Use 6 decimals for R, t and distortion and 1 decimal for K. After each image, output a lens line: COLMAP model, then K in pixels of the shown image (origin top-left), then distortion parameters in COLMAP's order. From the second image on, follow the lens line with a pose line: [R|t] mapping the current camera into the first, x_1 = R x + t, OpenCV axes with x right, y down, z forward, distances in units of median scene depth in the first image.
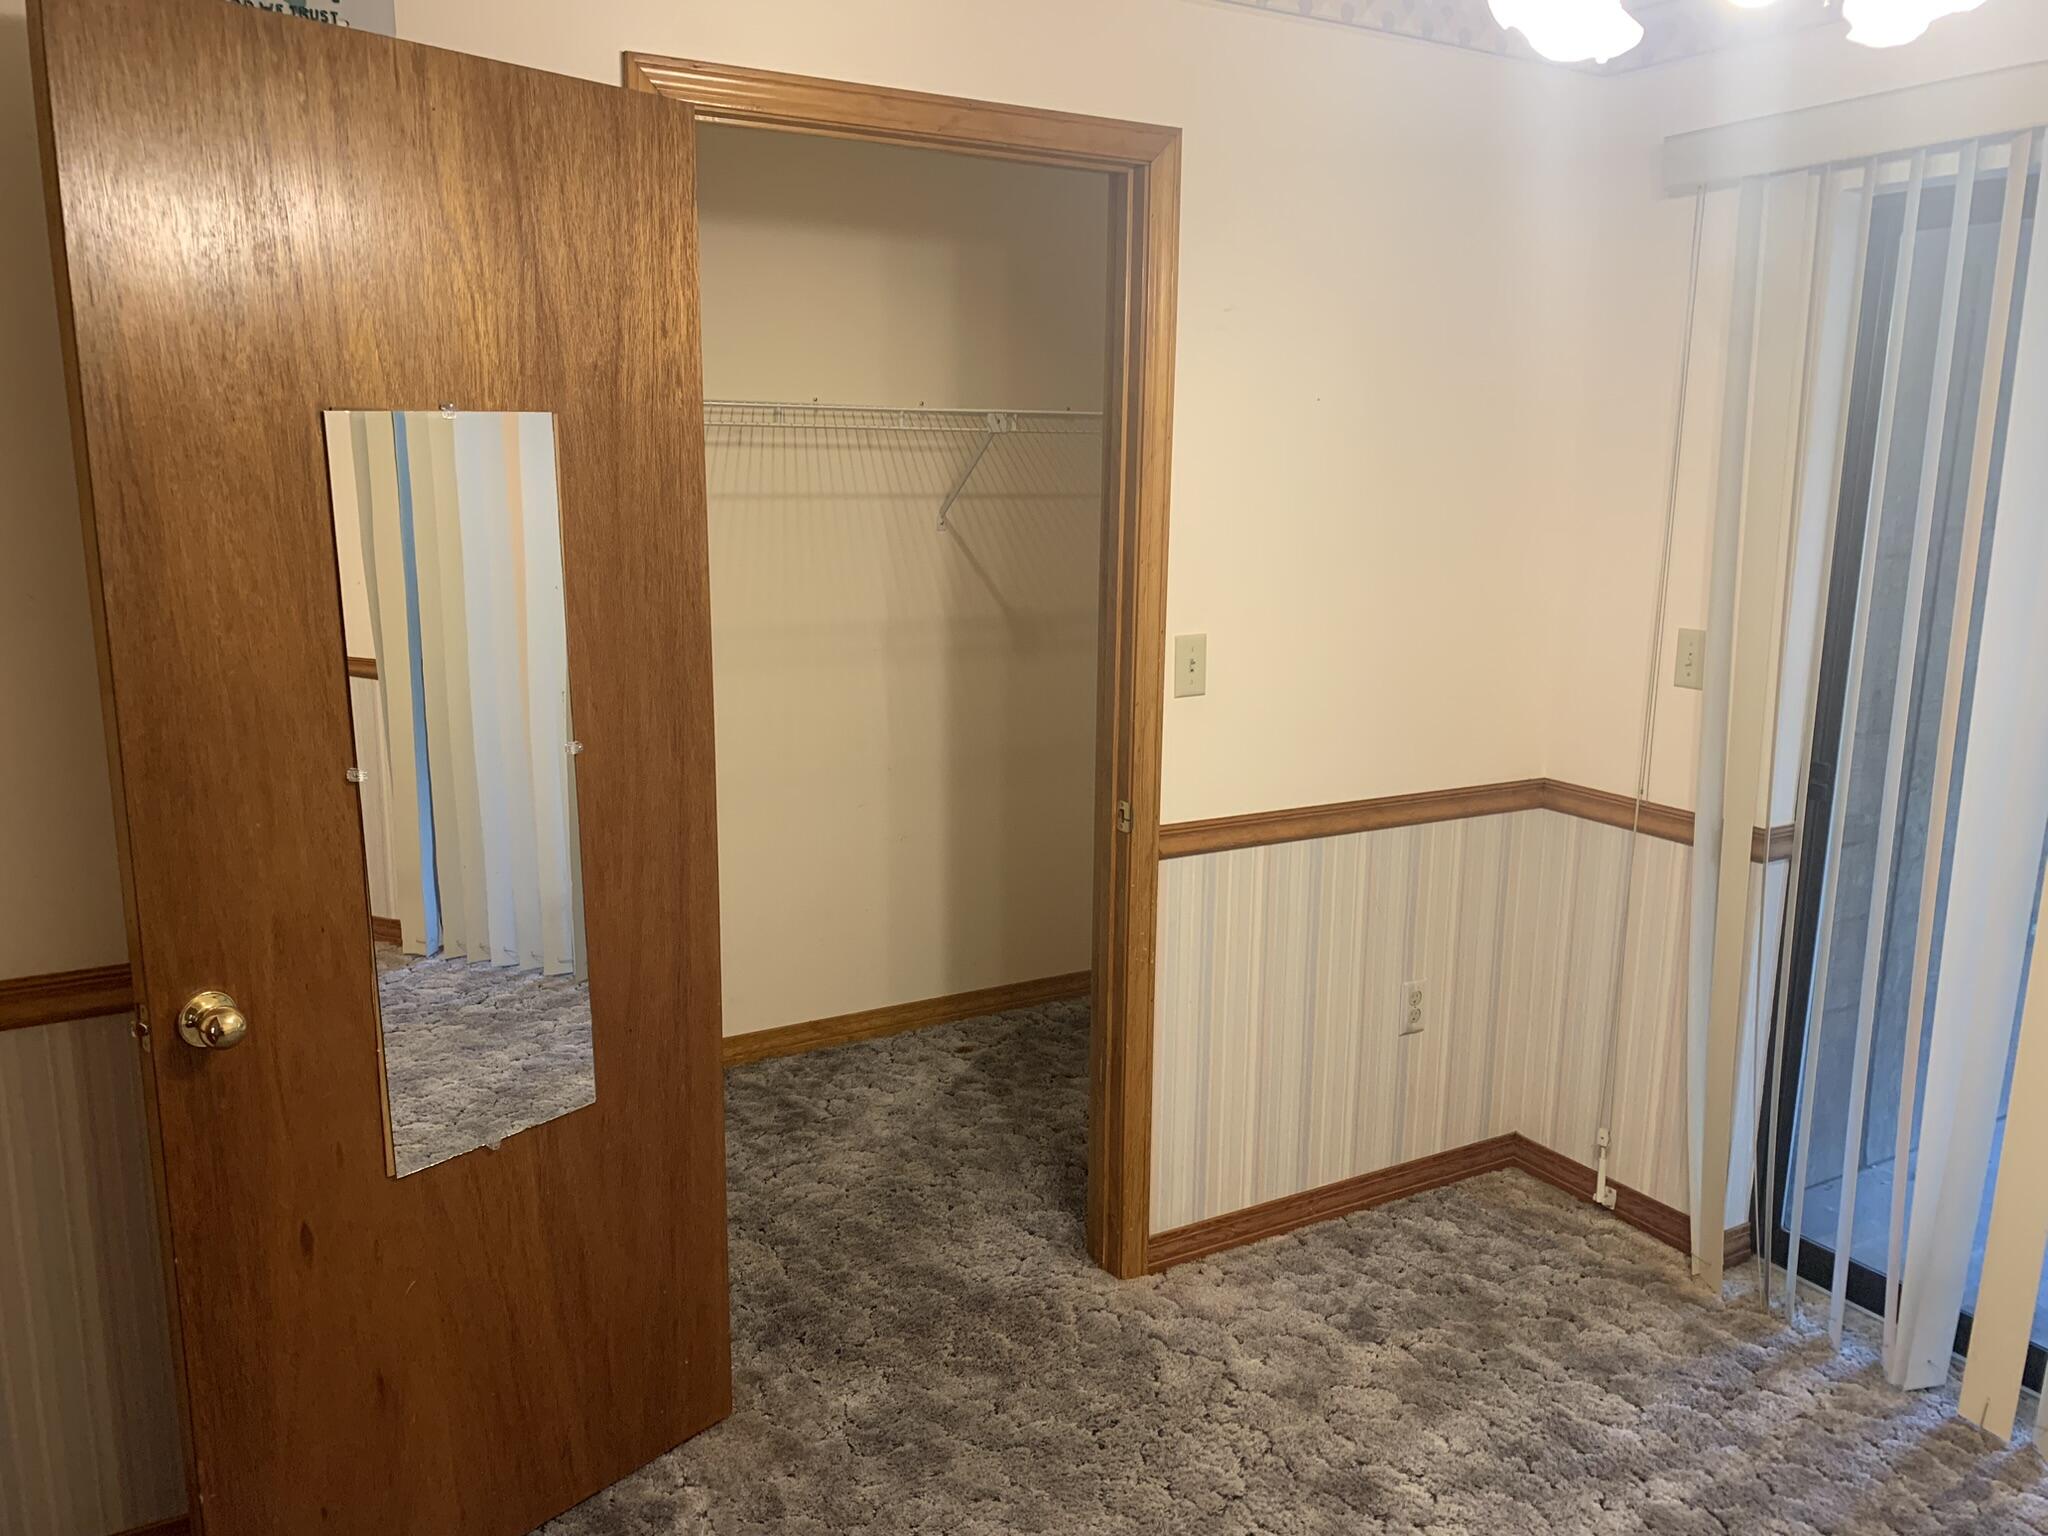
lens RADIAL K [[1569.6, 0, 1036.4], [0, 1569.6, 783.7], [0, 0, 1]] dist [0.025404, -0.017989]
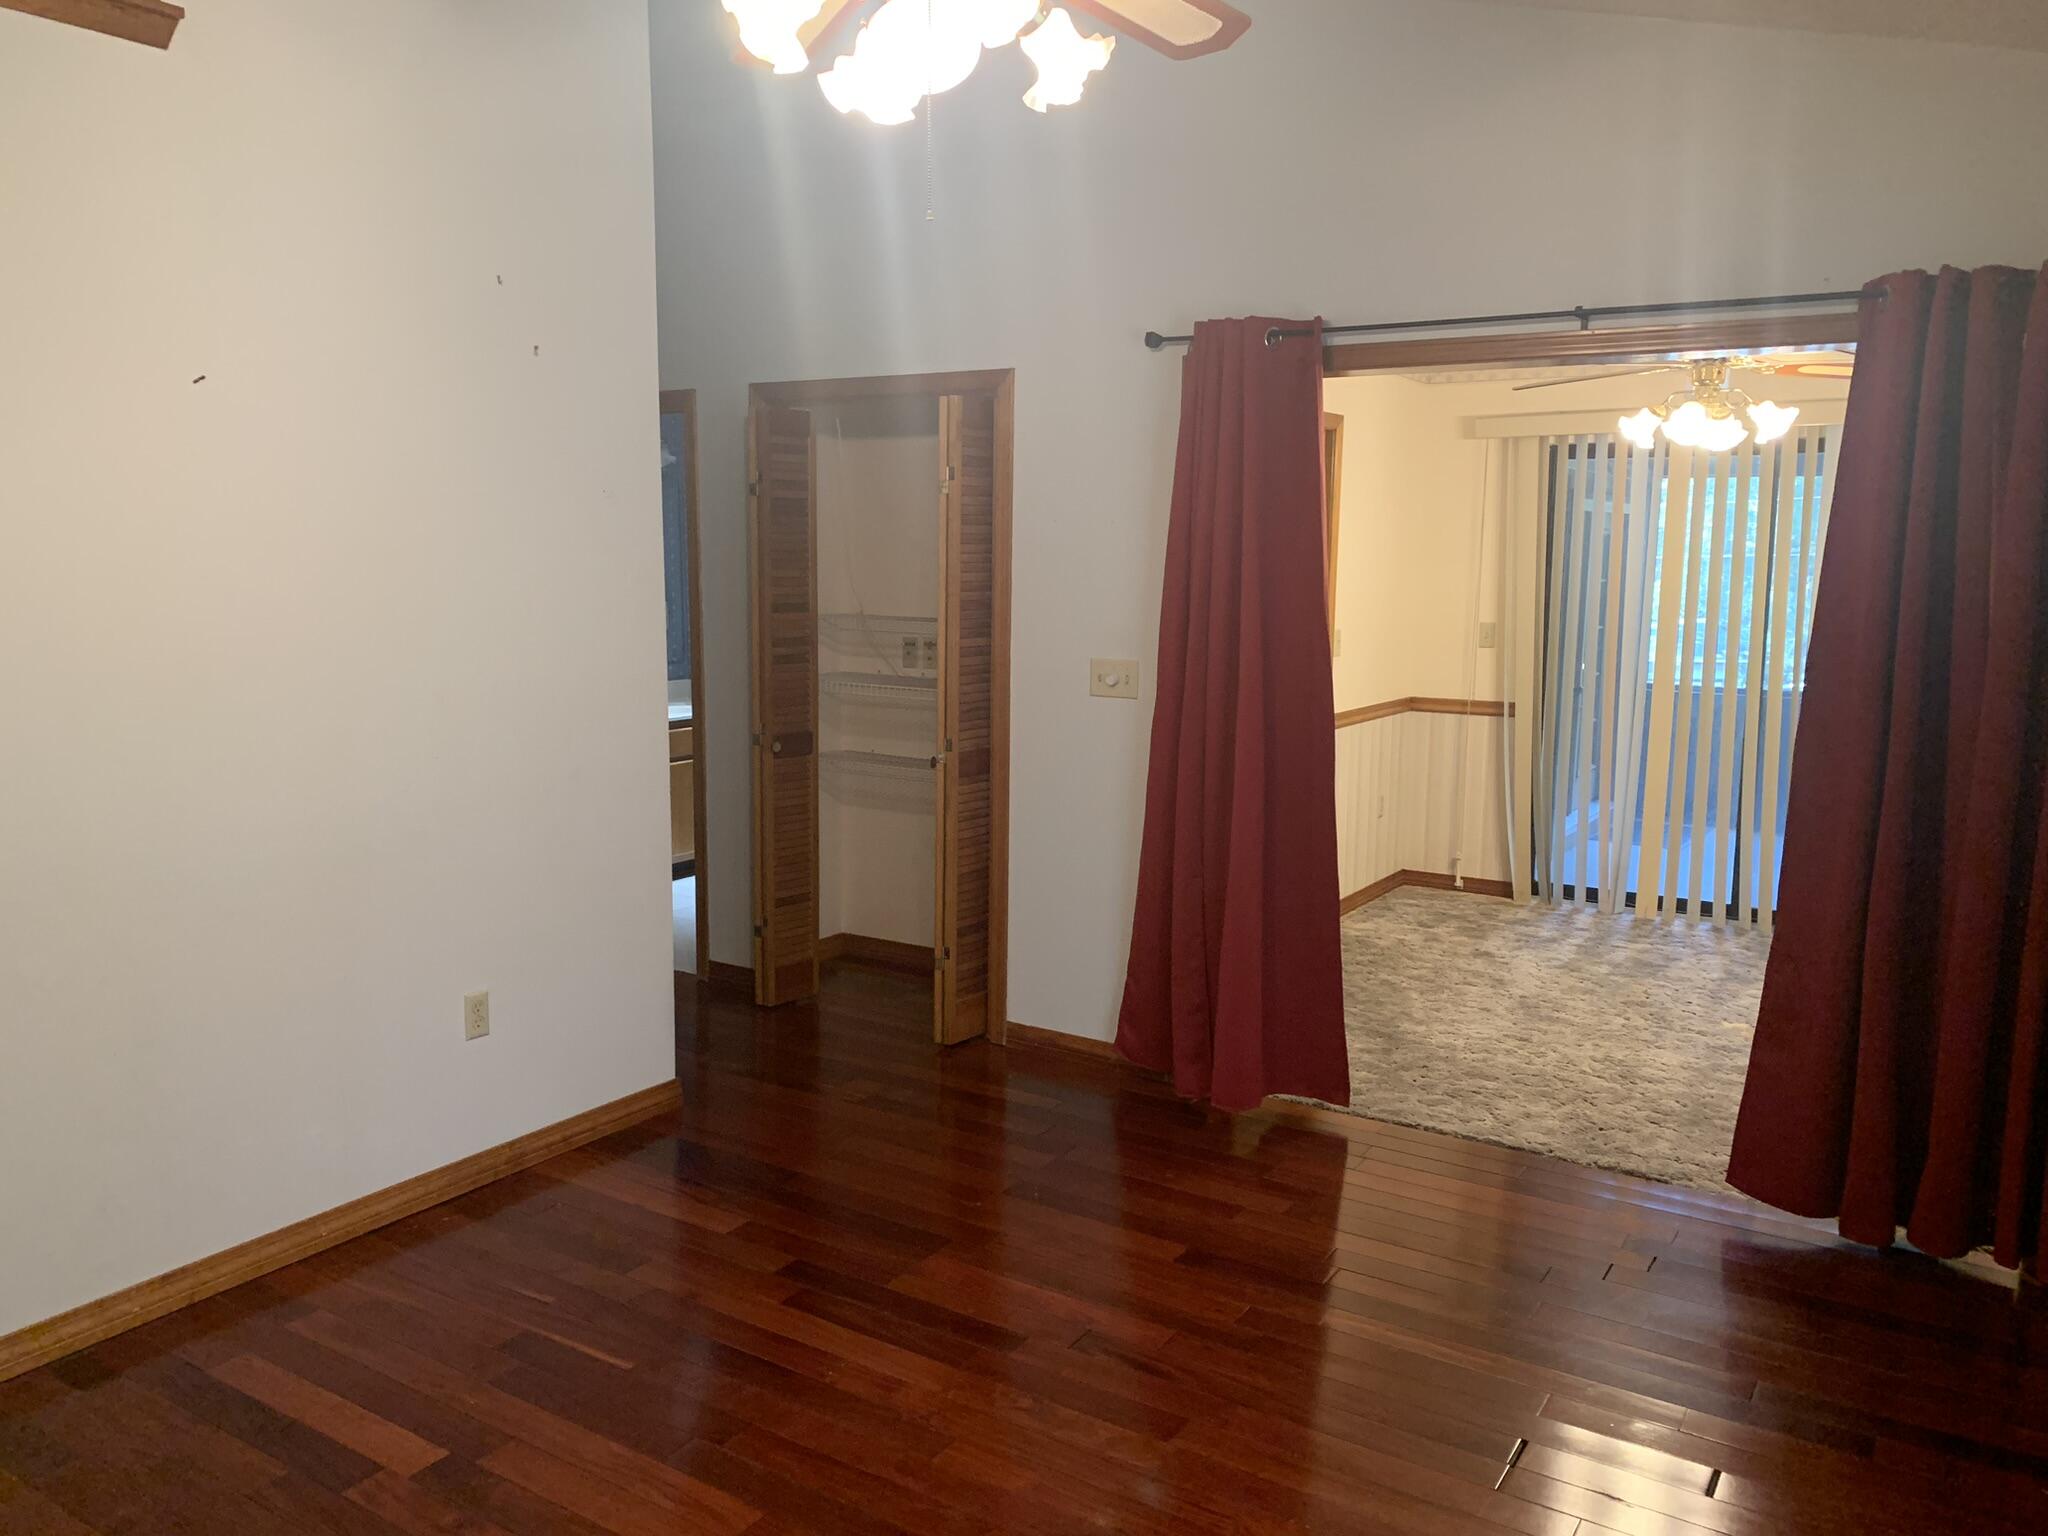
lens RADIAL K [[1569.6, 0, 1020.2], [0, 1569.6, 763.5], [0, 0, 1]] dist [0.025404, -0.017989]
pose [[0.903127, -0.062623, 0.424782, -1.157194], [0.081697, 0.996296, -0.026817, 0.108968], [-0.421529, 0.058923, 0.904898, -0.758425]]
